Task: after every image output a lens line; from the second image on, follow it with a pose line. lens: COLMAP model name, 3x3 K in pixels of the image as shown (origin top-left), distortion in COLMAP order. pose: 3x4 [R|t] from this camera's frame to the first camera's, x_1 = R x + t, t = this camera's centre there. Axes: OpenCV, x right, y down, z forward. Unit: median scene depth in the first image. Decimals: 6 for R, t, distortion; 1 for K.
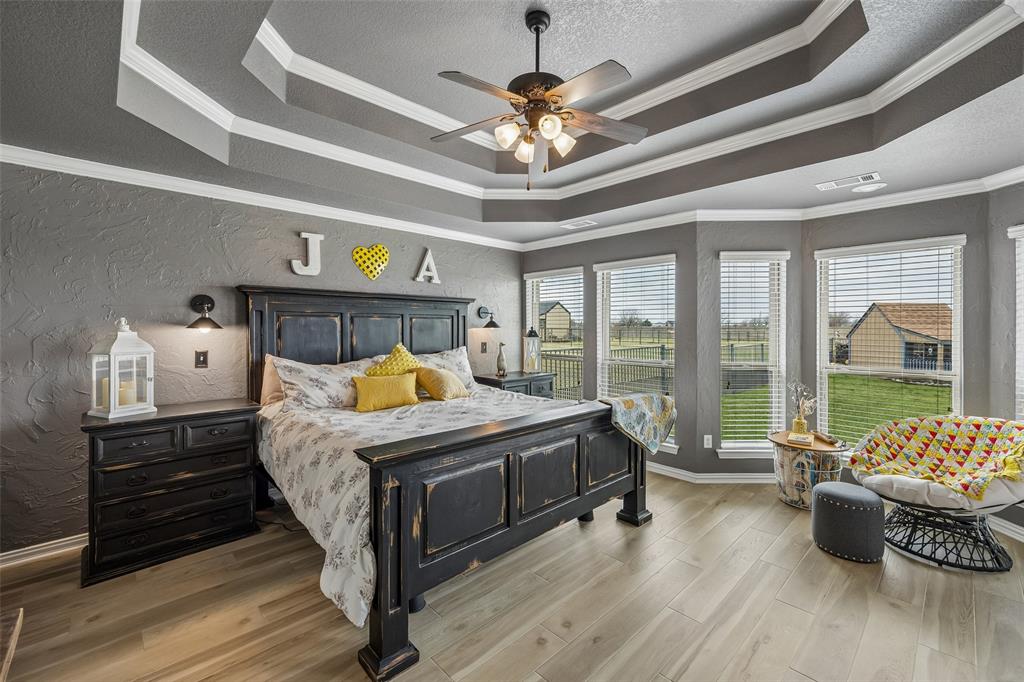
lens RADIAL K [[430.4, 0, 523.4], [0, 430.4, 328.3], [0, 0, 1]] dist [0.008118, -0.000070]
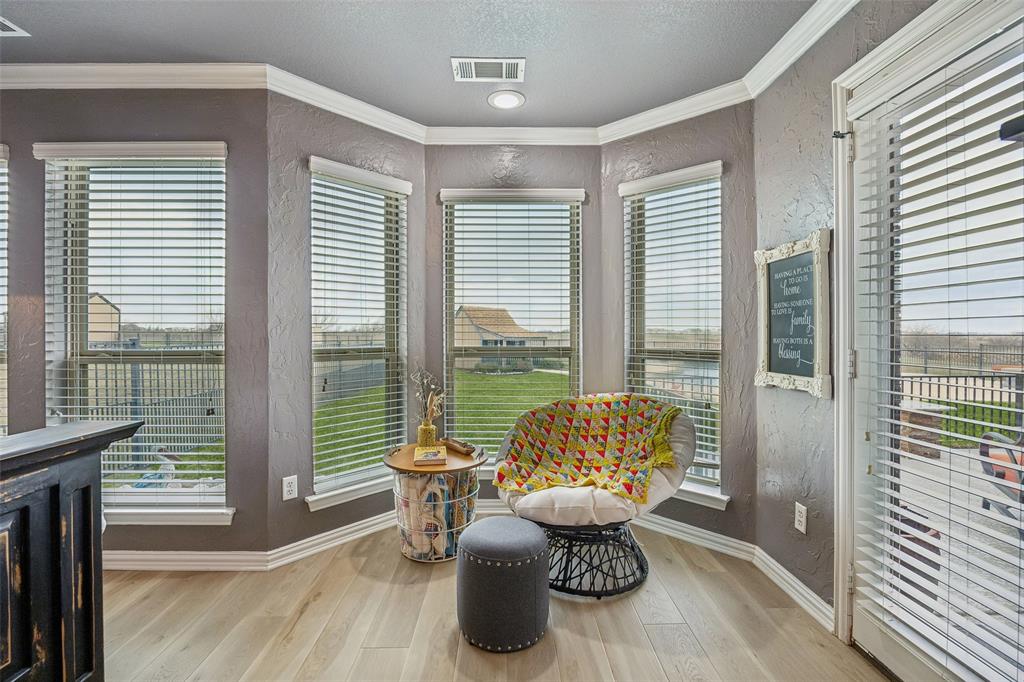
lens RADIAL K [[461.2, 0, 514.4], [0, 461.2, 332.0], [0, 0, 1]] dist [-0.015816, -0.000203]
pose [[0.689126, -0.003776, 0.724632, 0.245375], [0.005682, 0.999984, -0.000192, 0.076151], [-0.724620, 0.004249, 0.689136, 0.467181]]
